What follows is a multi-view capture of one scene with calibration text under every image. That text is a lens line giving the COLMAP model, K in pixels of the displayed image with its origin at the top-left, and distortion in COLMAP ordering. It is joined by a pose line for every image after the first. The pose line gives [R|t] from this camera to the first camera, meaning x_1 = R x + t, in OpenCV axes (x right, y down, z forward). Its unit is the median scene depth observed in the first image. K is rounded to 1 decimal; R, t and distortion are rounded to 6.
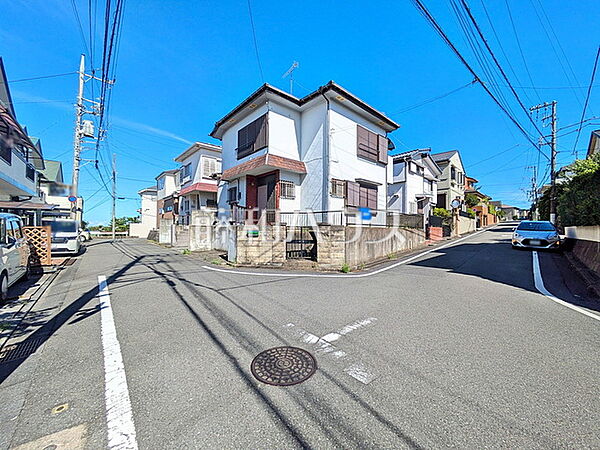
lens RADIAL K [[239.4, 0, 298.1], [0, 239.4, 224.7], [0, 0, 1]] dist [-0.008608, 0.004366]
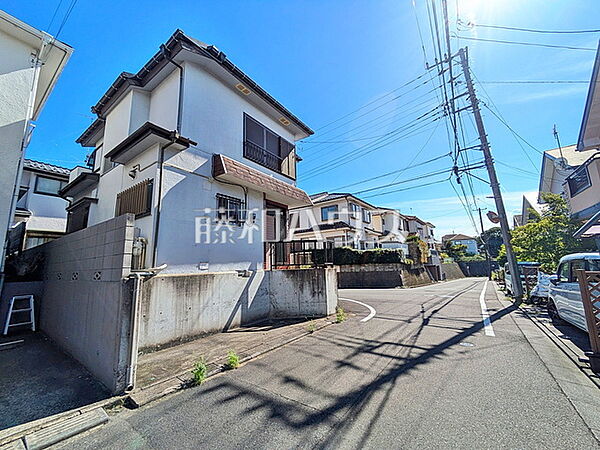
lens RADIAL K [[239.5, 0, 300.0], [0, 239.5, 225.0], [0, 0, 1]] dist [-0.001939, 0.000374]
pose [[-0.233834, 0.170077, 0.957285, -0.847098], [0.008303, 0.984895, -0.172954, -0.002236], [-0.972241, -0.032494, -0.231714, 1.027299]]
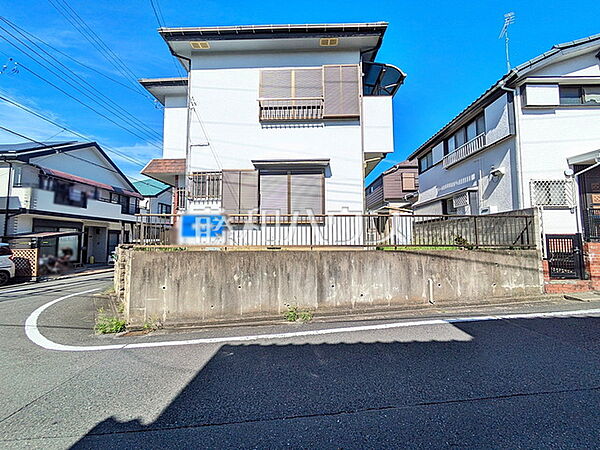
lens RADIAL K [[239.4, 0, 298.1], [0, 239.4, 224.7], [0, 0, 1]] dist [-0.008608, 0.004366]
pose [[0.724251, -0.056622, -0.687207, 0.667061], [0.022499, 0.998033, -0.058520, -0.008973], [0.689169, 0.026921, 0.724100, 0.630498]]
